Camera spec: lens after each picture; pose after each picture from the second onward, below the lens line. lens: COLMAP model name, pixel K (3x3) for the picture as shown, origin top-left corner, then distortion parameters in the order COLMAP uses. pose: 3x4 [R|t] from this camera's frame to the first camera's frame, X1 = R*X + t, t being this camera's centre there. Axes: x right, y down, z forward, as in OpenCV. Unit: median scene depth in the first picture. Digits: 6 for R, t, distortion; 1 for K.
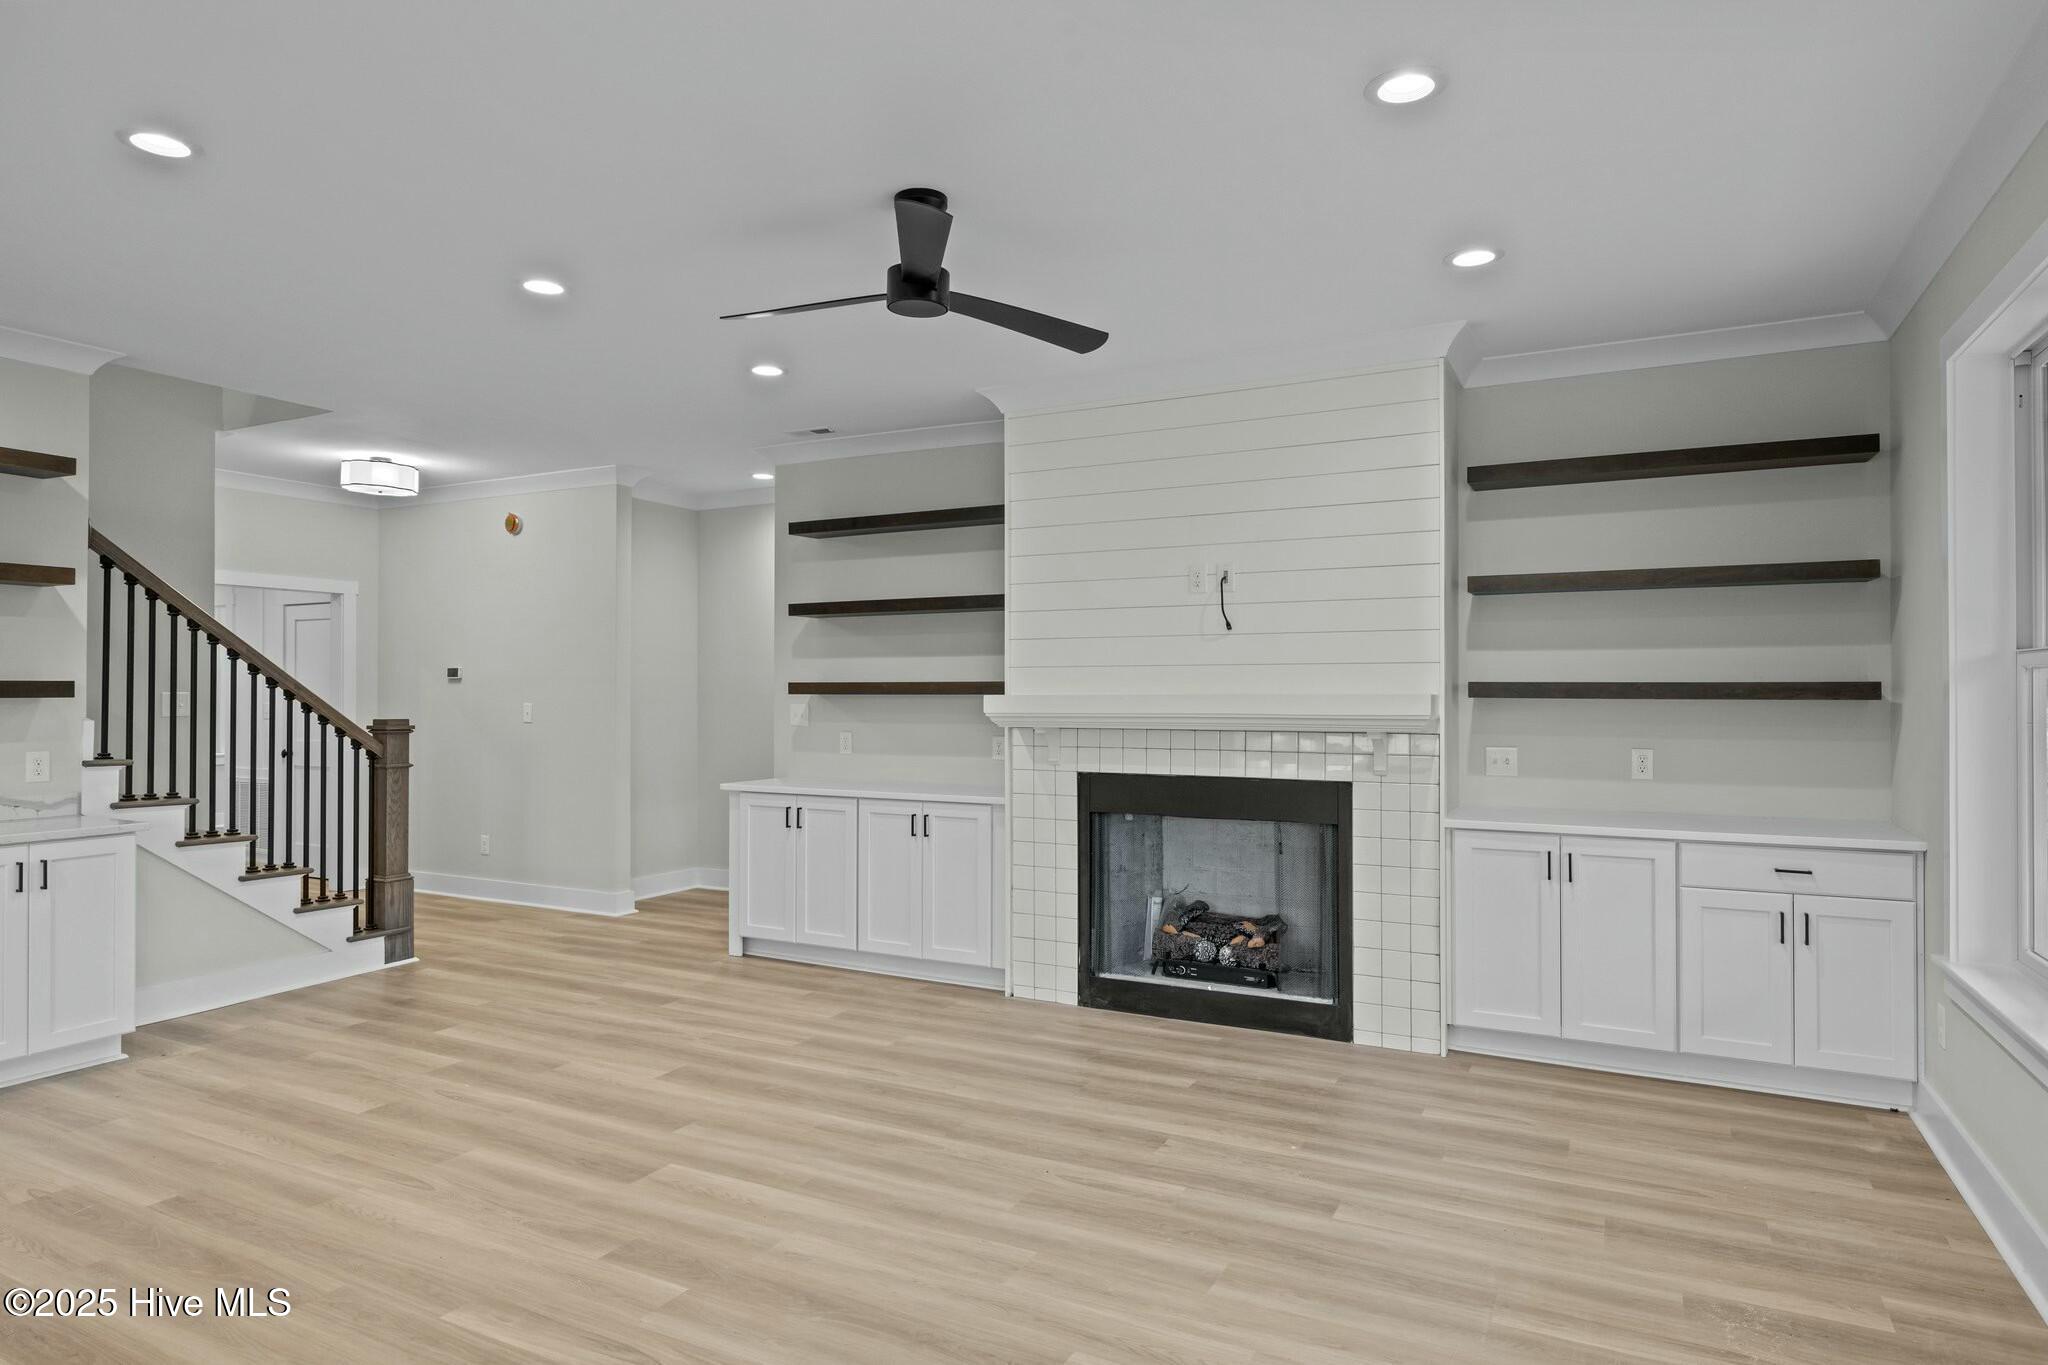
lens RADIAL K [[1156.6, 0, 1030.0], [0, 1156.6, 676.9], [0, 0, 1]] dist [0.001767, -0.003808]
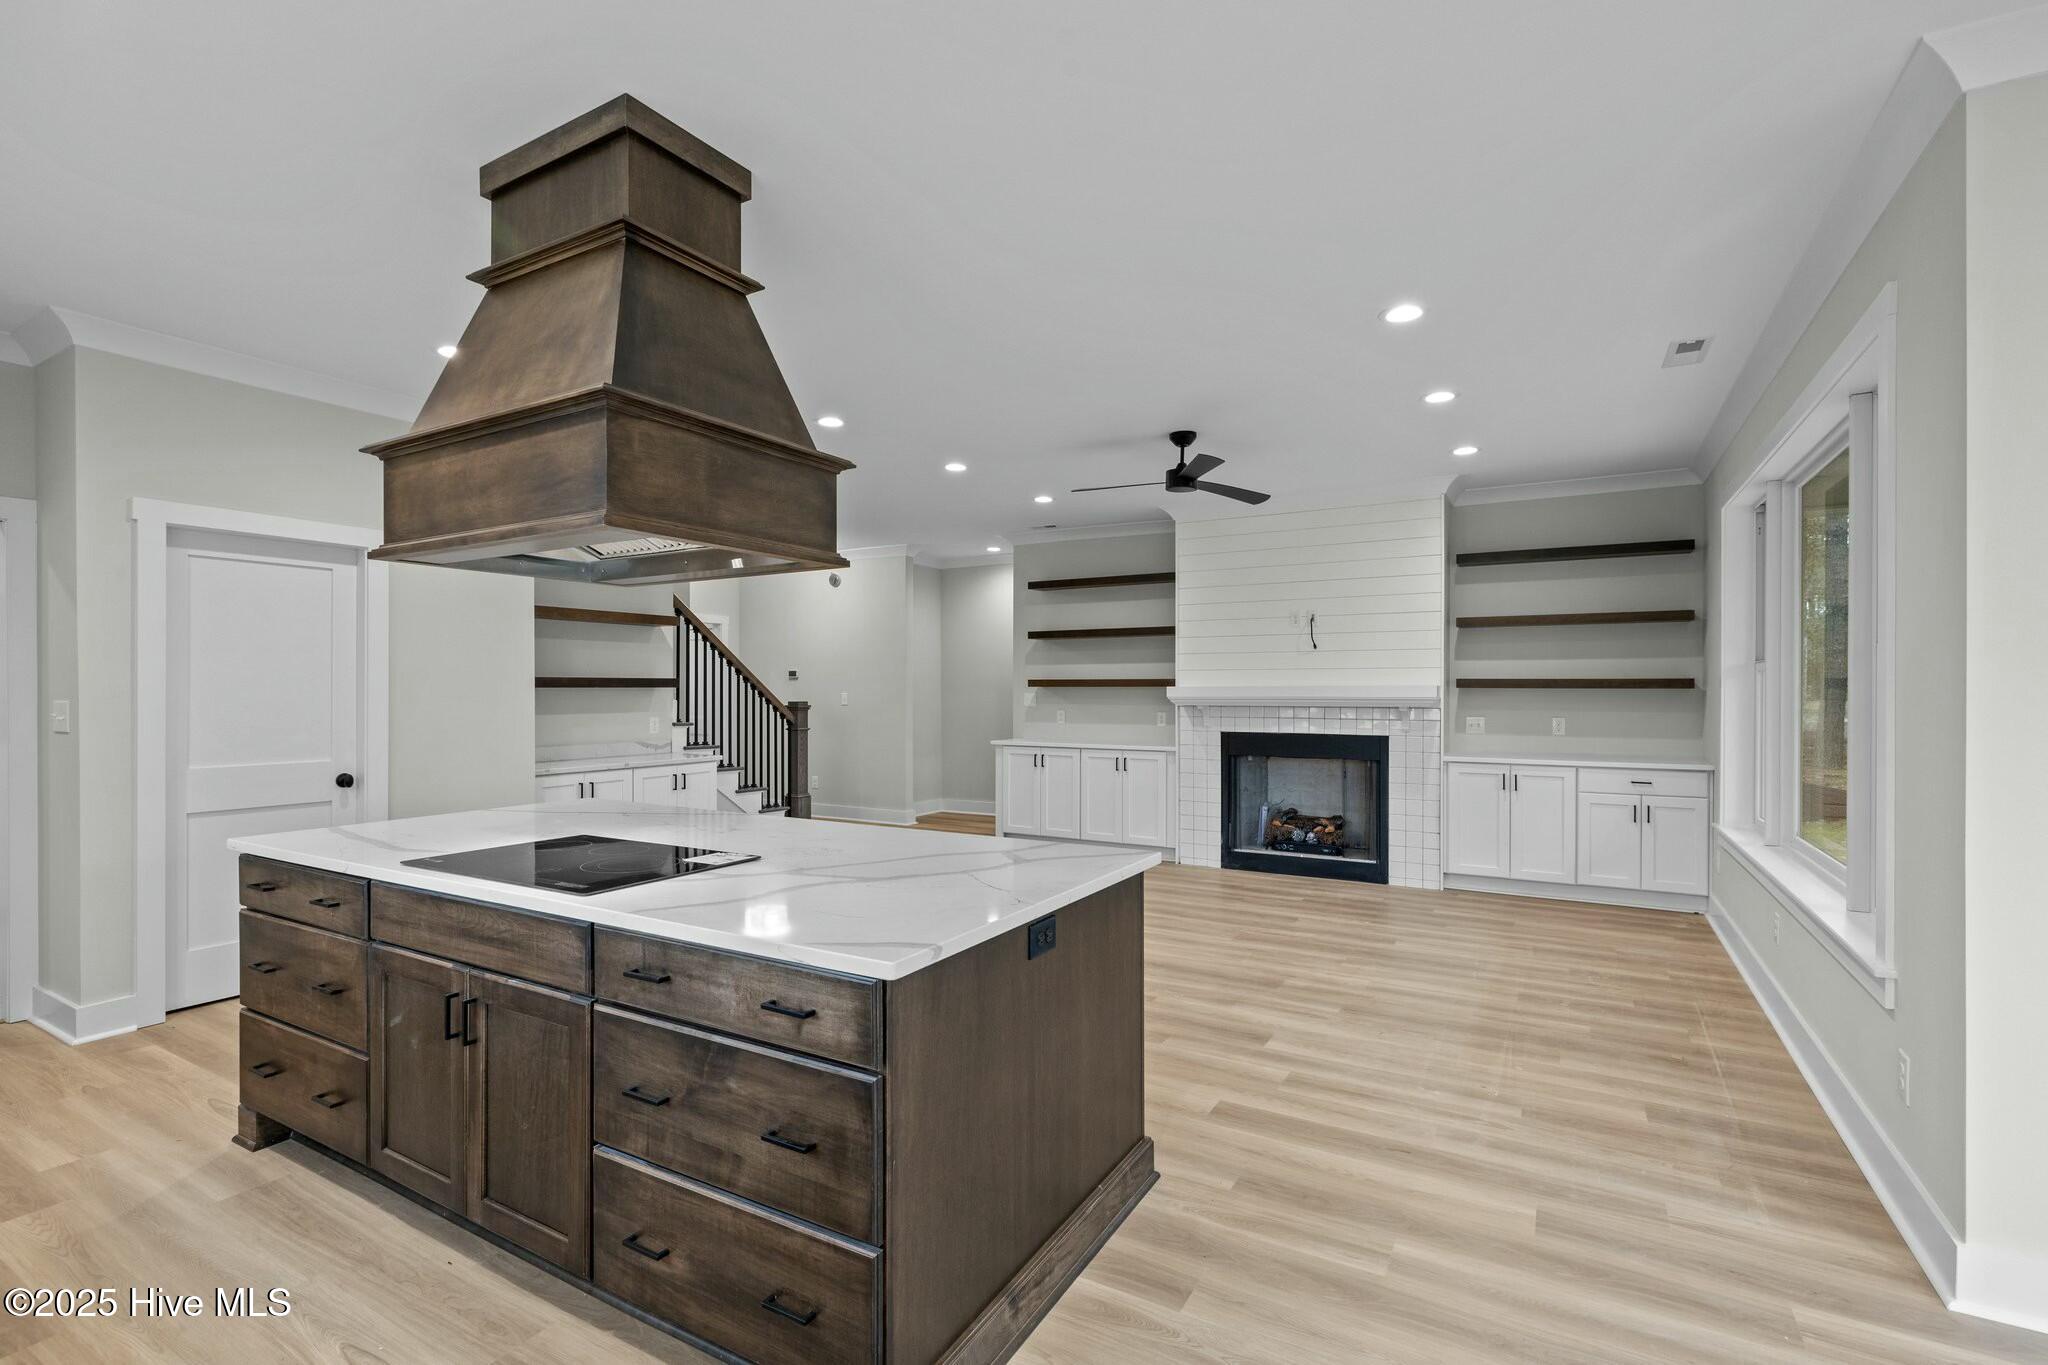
lens RADIAL K [[941.1, 0, 1021.6], [0, 941.1, 689.6], [0, 0, 1]] dist [-0.004486, -0.000368]
pose [[0.998888, 0.000209, -0.047148, -0.211359], [0.000455, 0.999901, 0.014072, 0.000502], [0.047147, -0.014078, 0.998789, -0.450009]]
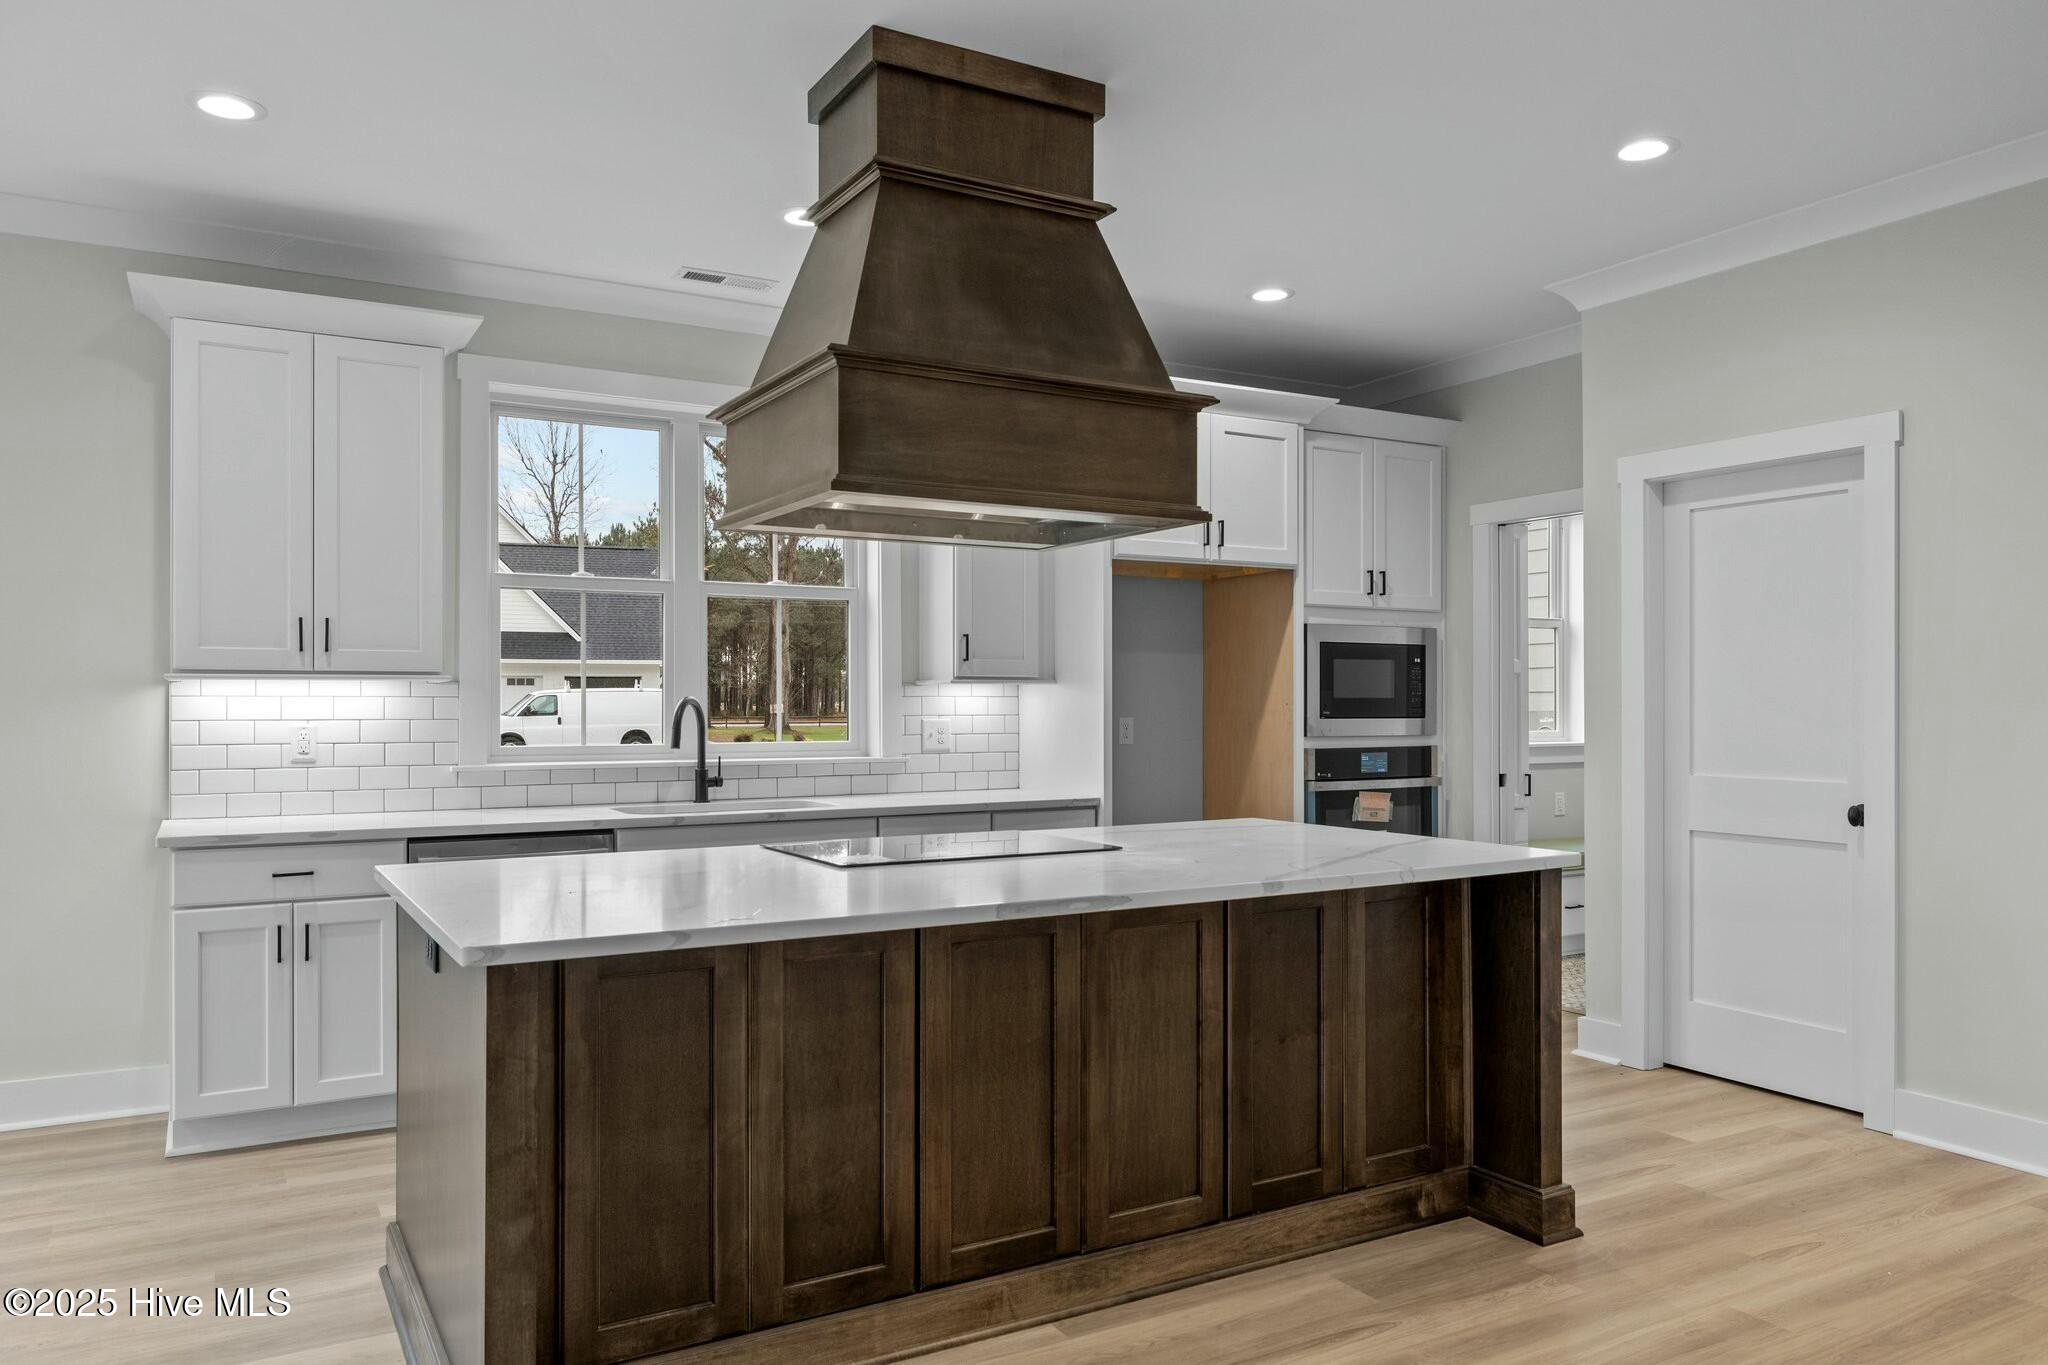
lens RADIAL K [[1410.6, 0, 1019.0], [0, 1410.6, 699.3], [0, 0, 1]] dist [0.000098, 0.002724]
pose [[-0.545786, -0.001665, -0.837923, 0.144493], [0.011785, 0.999884, -0.009663, 0.034378], [0.837842, -0.015149, -0.545703, 0.557219]]
